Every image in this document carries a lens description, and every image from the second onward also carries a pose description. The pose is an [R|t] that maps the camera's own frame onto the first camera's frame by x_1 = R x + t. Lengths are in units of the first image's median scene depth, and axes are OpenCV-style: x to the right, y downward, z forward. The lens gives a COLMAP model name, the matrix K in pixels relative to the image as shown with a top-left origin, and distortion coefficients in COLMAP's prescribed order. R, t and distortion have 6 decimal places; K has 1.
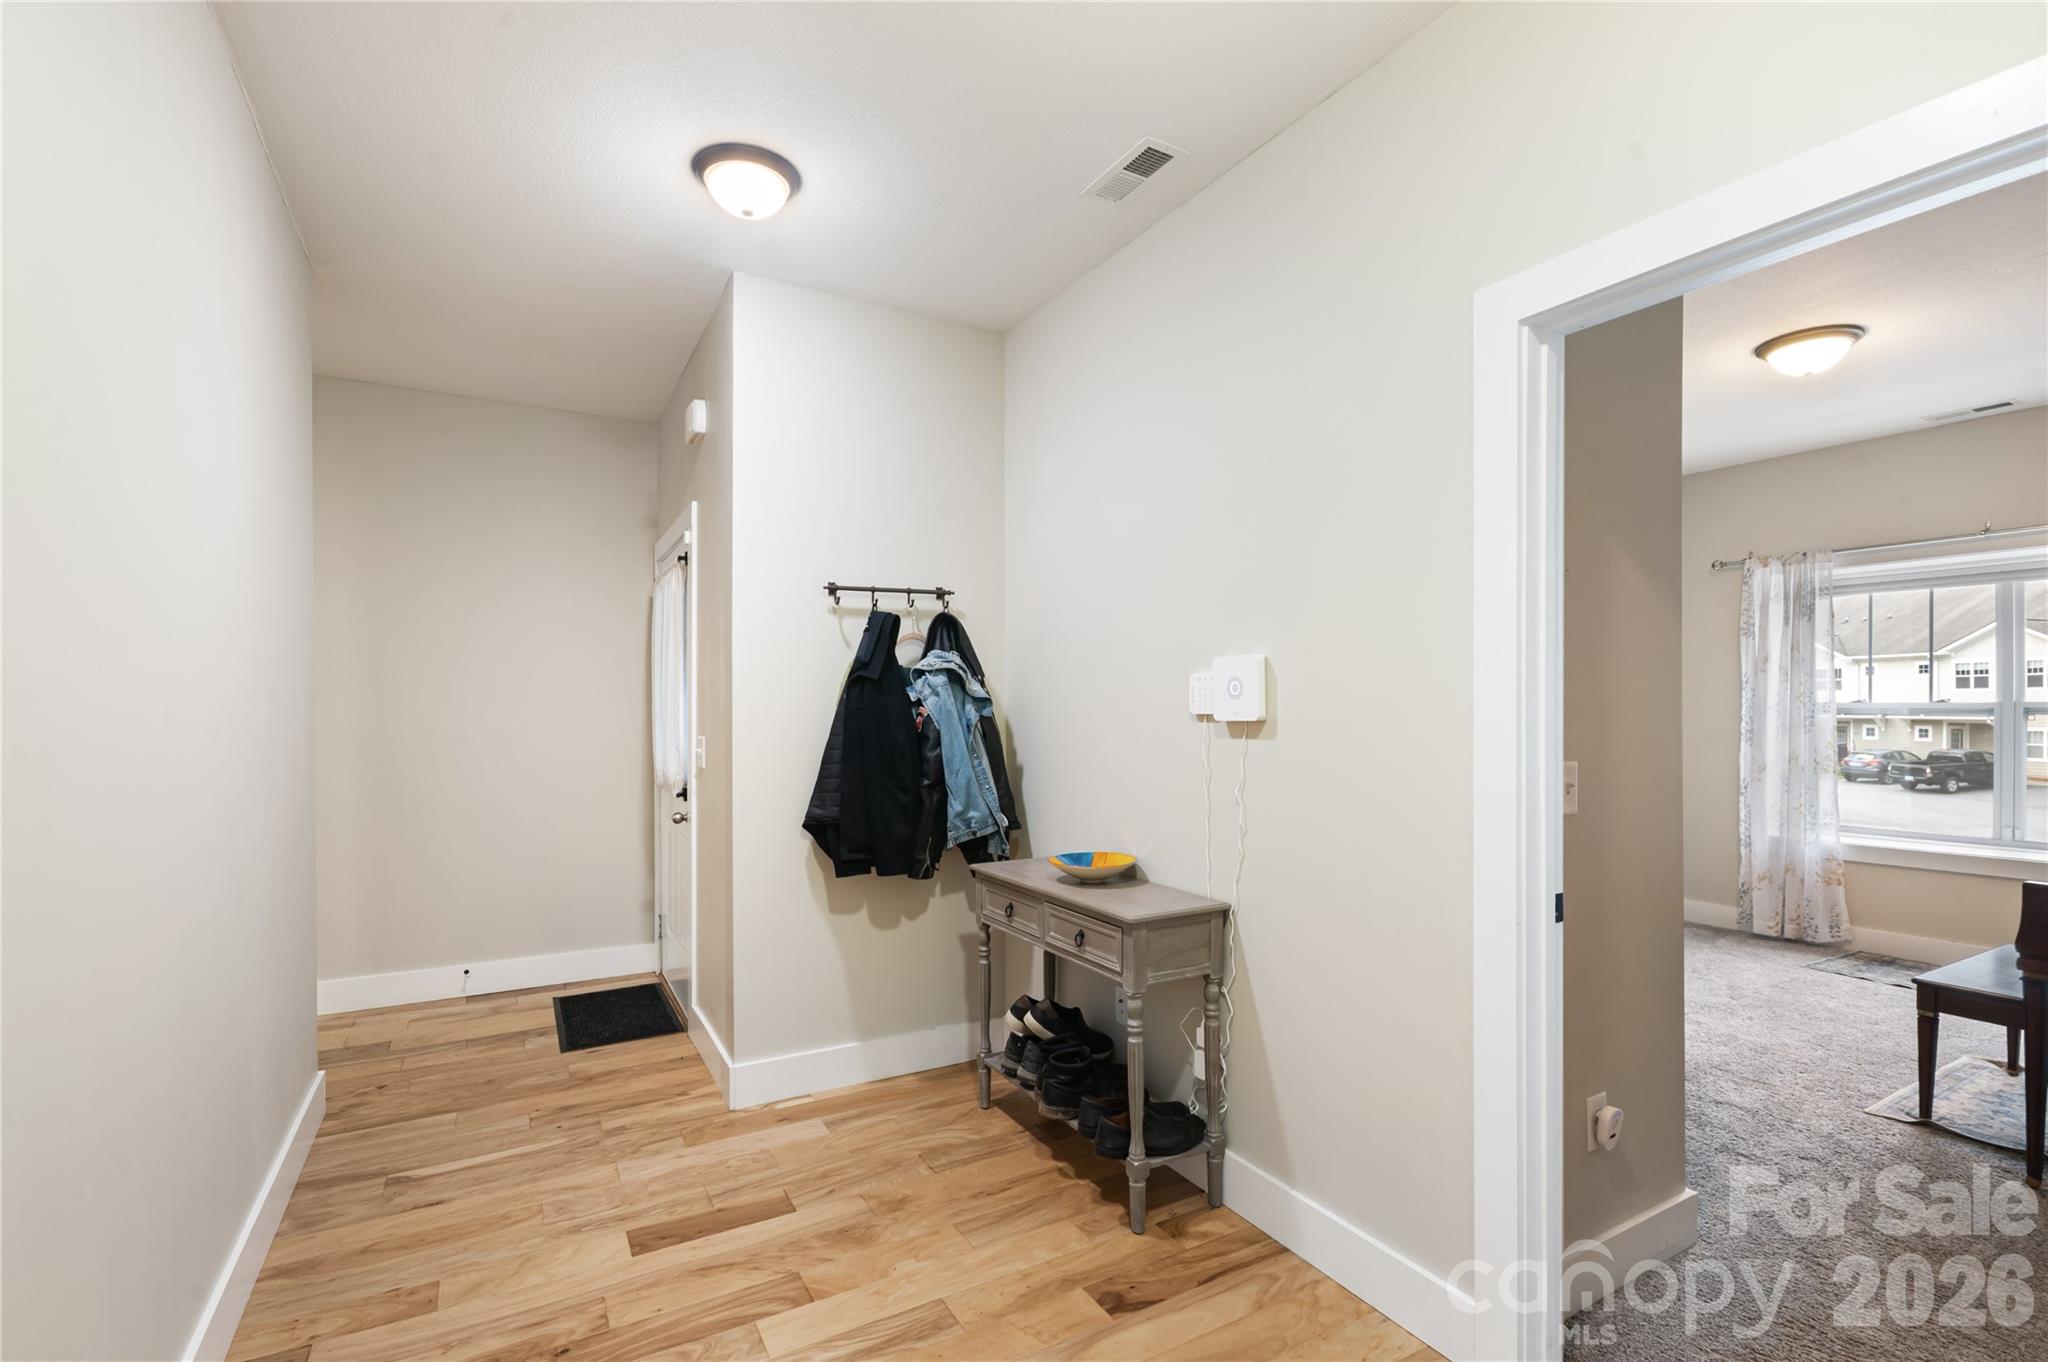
lens RADIAL K [[914.4, 0, 1038.4], [0, 914.4, 703.2], [0, 0, 1]] dist [0.000267, -0.002613]
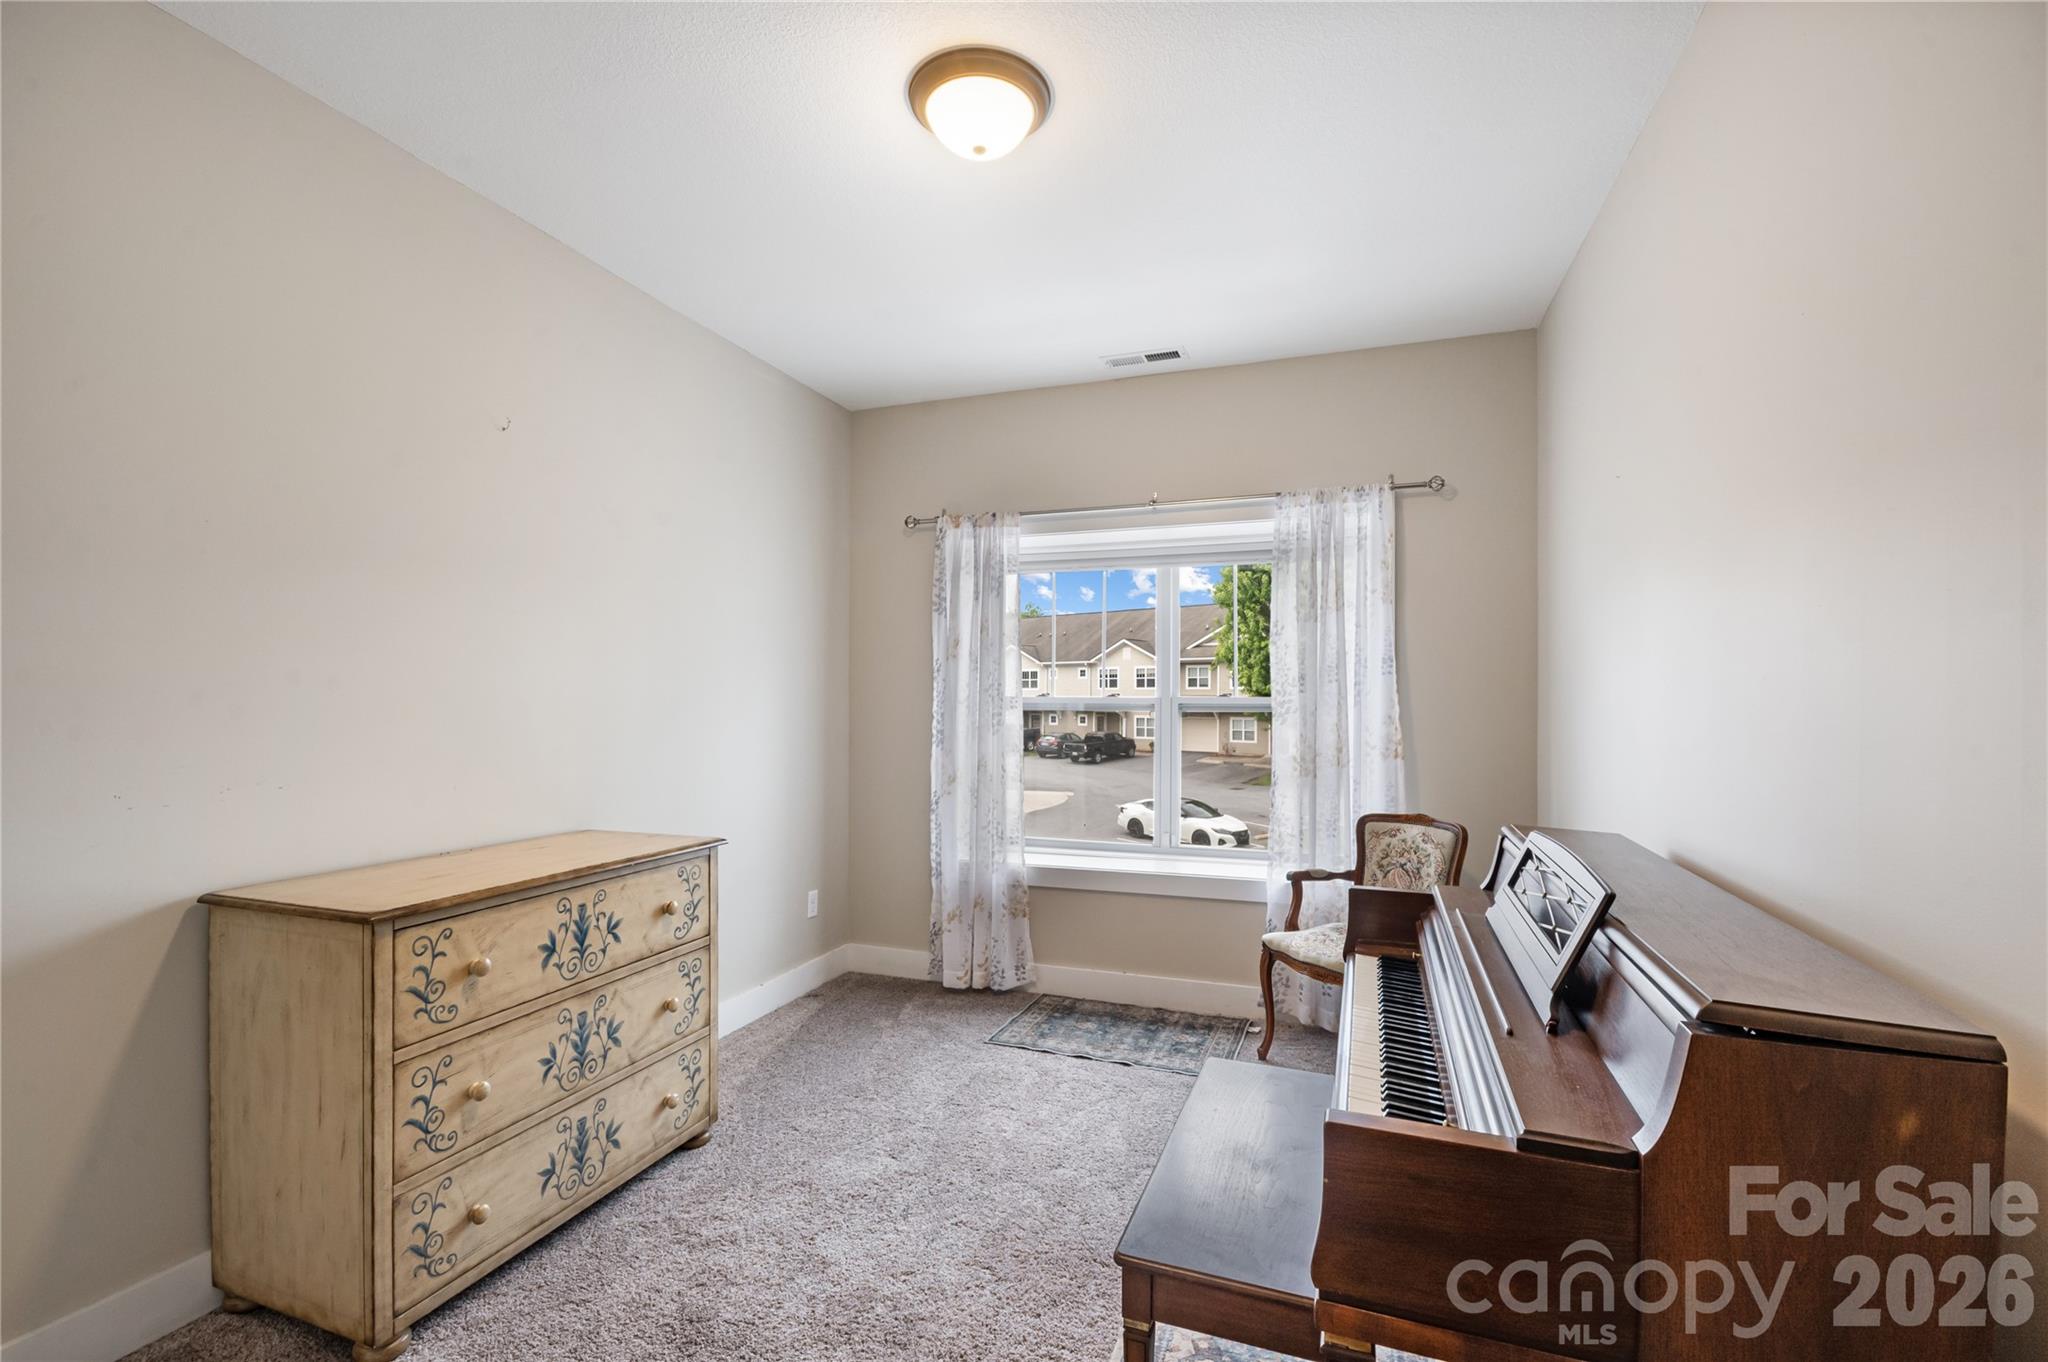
lens RADIAL K [[914.4, 0, 1016.6], [0, 914.4, 678.8], [0, 0, 1]] dist [0.000267, -0.002613]
pose [[0.765541, 0.016885, 0.643166, 0.317246], [-0.004957, 0.999781, -0.020346, 0.000117], [-0.643368, 0.012387, 0.765457, 0.348347]]
